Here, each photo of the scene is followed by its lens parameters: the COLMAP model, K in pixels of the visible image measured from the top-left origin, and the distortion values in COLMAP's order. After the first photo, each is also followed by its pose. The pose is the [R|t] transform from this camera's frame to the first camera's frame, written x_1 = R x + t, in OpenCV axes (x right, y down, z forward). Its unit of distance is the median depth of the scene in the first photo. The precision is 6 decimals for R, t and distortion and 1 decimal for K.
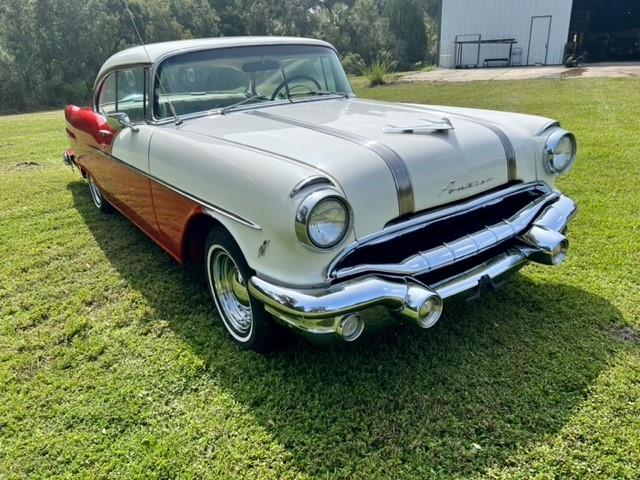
lens RADIAL K [[472.6, 0, 319.5], [0, 472.6, 254.3], [0, 0, 1]] dist [0.050388, -0.061161]
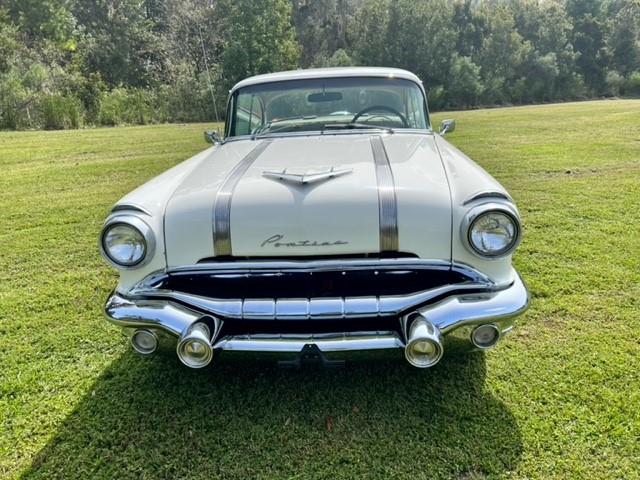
lens RADIAL K [[472.6, 0, 319.5], [0, 472.6, 254.3], [0, 0, 1]] dist [0.050388, -0.061161]
pose [[0.778471, 0.230448, -0.583846, 0.656464], [-0.240452, 0.968695, 0.061744, -0.140954], [0.579798, 0.092321, 0.809513, 0.204158]]
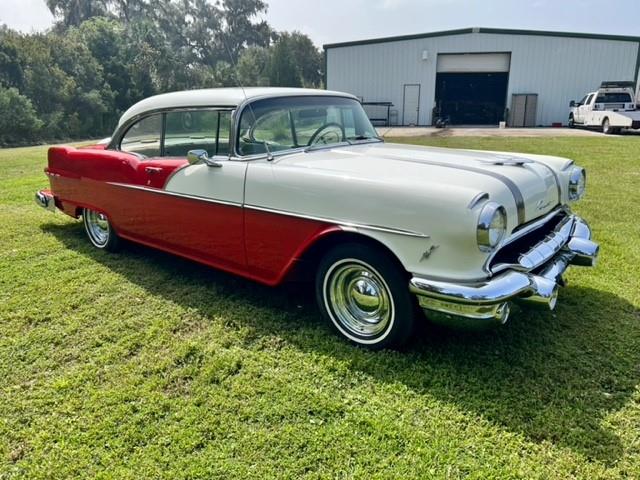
lens RADIAL K [[472.6, 0, 319.5], [0, 472.6, 254.3], [0, 0, 1]] dist [0.050388, -0.061161]
pose [[0.968644, -0.033232, 0.246220, -0.457264], [0.058608, 0.993610, -0.096461, 0.060496], [-0.241441, 0.107867, 0.964402, -0.078387]]
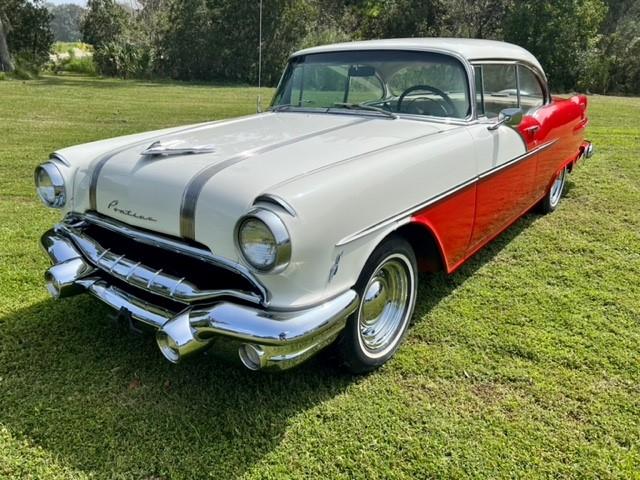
lens RADIAL K [[472.6, 0, 319.5], [0, 472.6, 254.3], [0, 0, 1]] dist [0.050388, -0.061161]
pose [[0.300773, 0.405545, -0.863174, 0.966469], [-0.367661, 0.884430, 0.287420, -0.365182], [0.879978, 0.230907, 0.415116, 0.712117]]
